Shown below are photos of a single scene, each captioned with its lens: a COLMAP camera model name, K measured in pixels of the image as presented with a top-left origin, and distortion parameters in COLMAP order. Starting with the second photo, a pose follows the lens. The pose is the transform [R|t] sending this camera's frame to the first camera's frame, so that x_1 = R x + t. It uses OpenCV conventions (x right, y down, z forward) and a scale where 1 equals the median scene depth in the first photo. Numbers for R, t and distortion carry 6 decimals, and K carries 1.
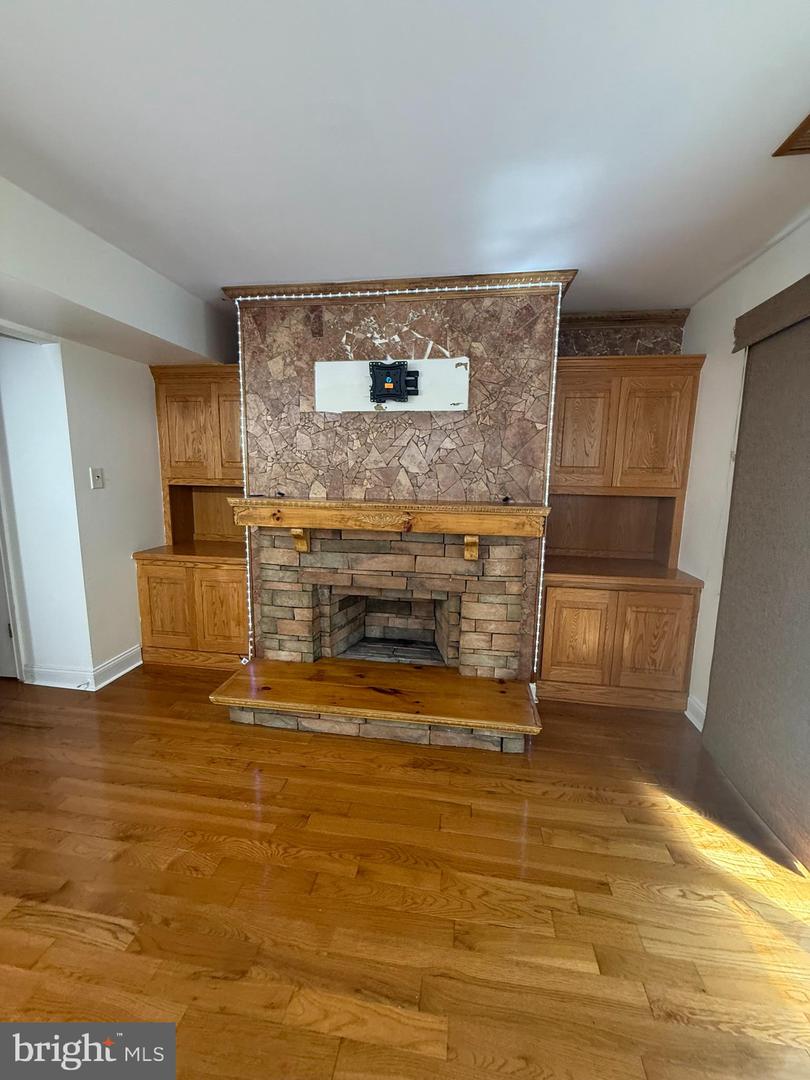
lens RADIAL K [[434.7, 0, 406.4], [0, 434.7, 535.8], [0, 0, 1]] dist [0.002330, 0.000014]
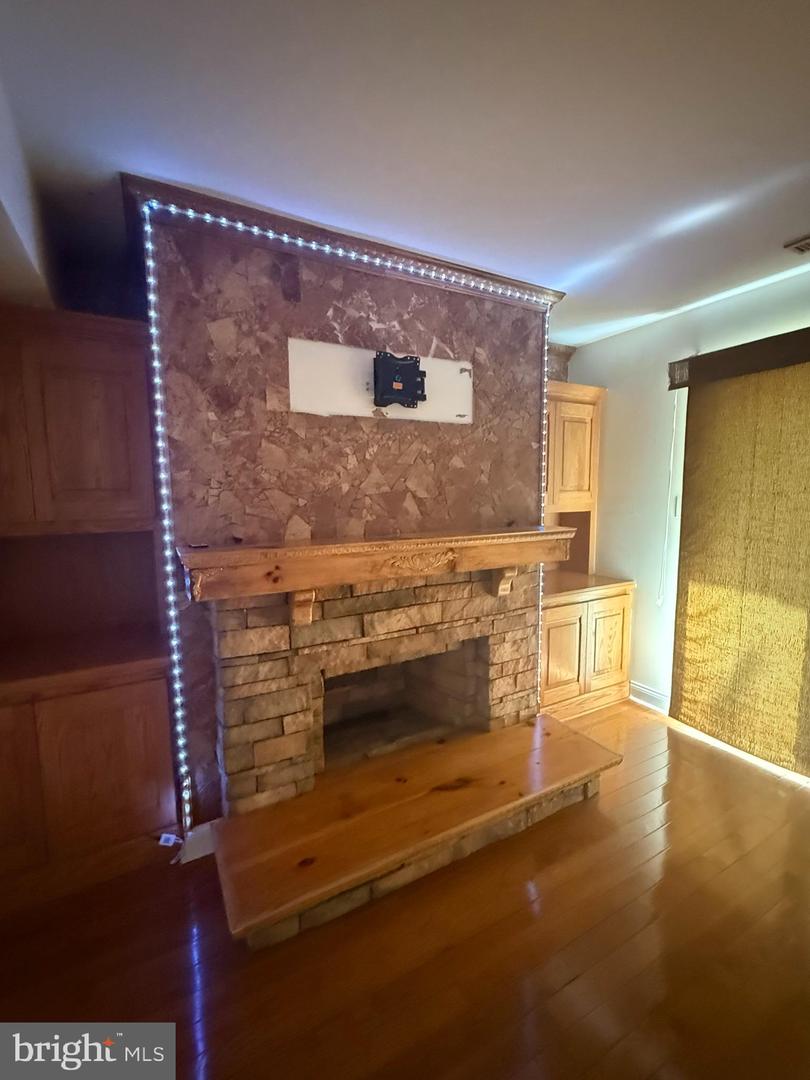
lens RADIAL K [[480.3, 0, 412.1], [0, 480.3, 539.1], [0, 0, 1]] dist [0.000135, 0.001829]
pose [[0.782160, -0.087811, 0.616859, -0.543014], [0.113699, 0.993512, -0.002738, -0.070322], [-0.612616, 0.072277, 0.787069, 0.329701]]
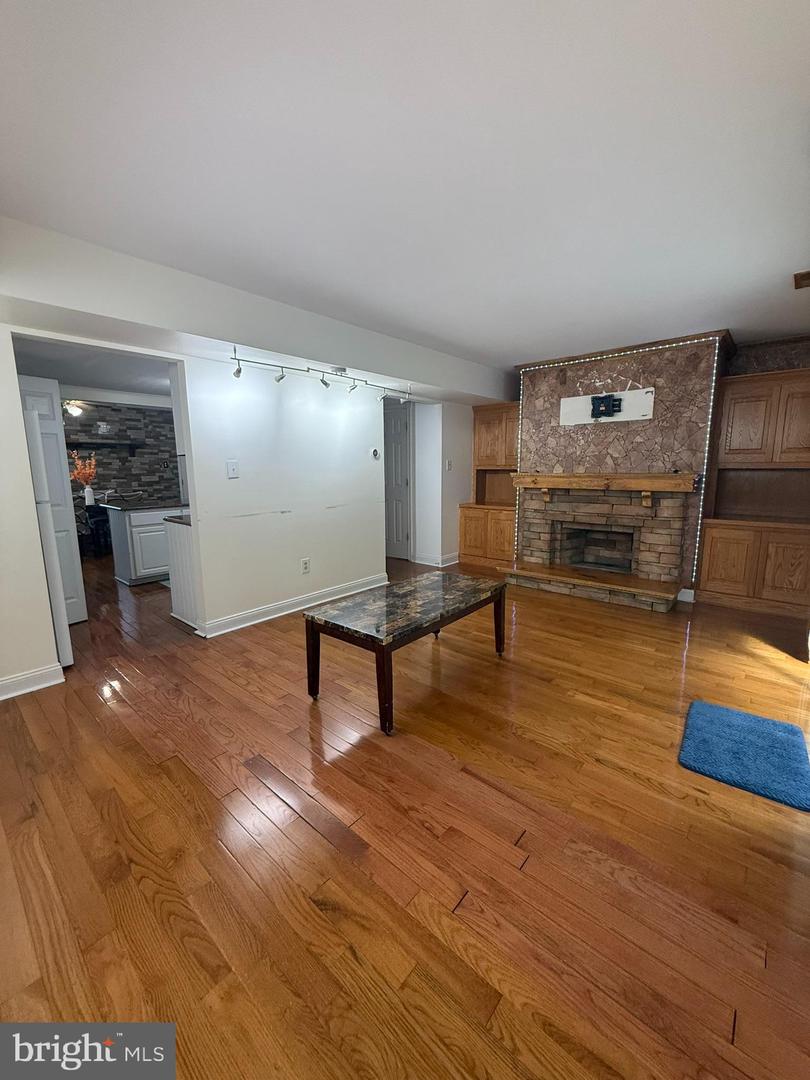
lens RADIAL K [[434.7, 0, 405.3], [0, 434.7, 536.1], [0, 0, 1]] dist [0.002330, 0.000014]
pose [[0.842037, 0.062429, -0.535796, 0.257833], [-0.060540, 0.997942, 0.021135, 0.182186], [0.536013, 0.014641, 0.844083, -0.898671]]
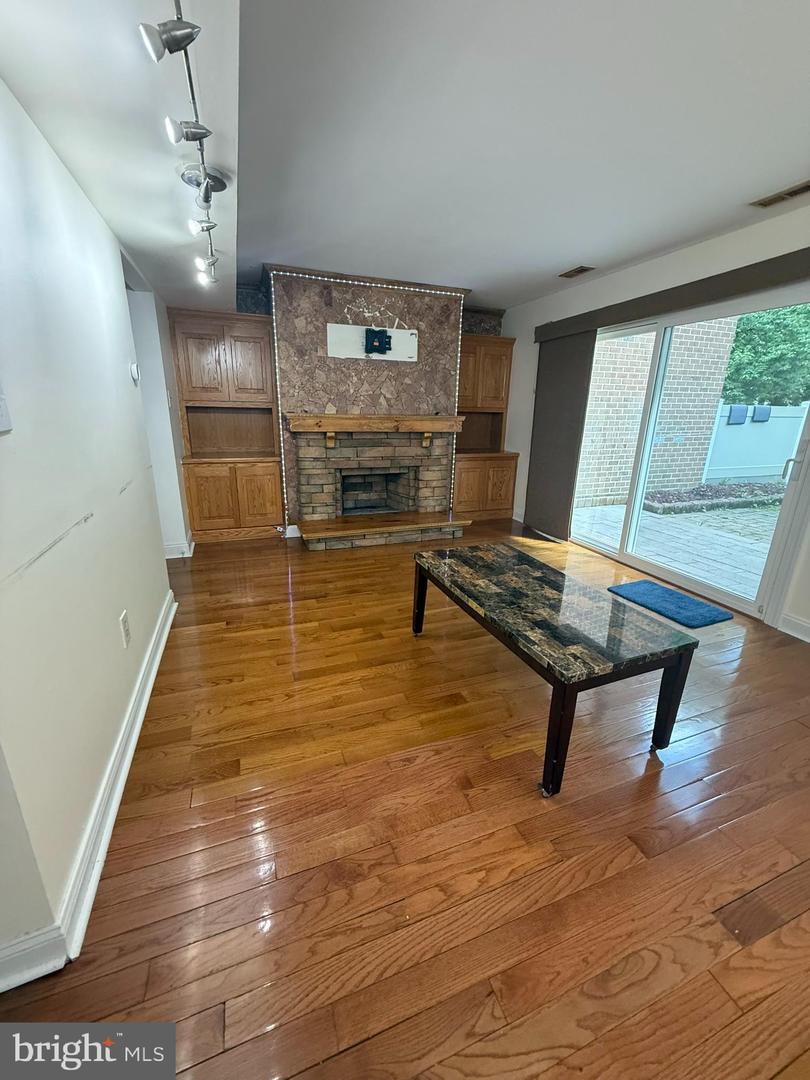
lens RADIAL K [[434.7, 0, 407.1], [0, 434.7, 535.3], [0, 0, 1]] dist [0.002330, 0.000014]
pose [[0.869112, -0.137359, 0.475160, -0.806479], [0.066224, 0.984331, 0.163420, 0.112261], [-0.490162, -0.110563, 0.864591, -0.571002]]
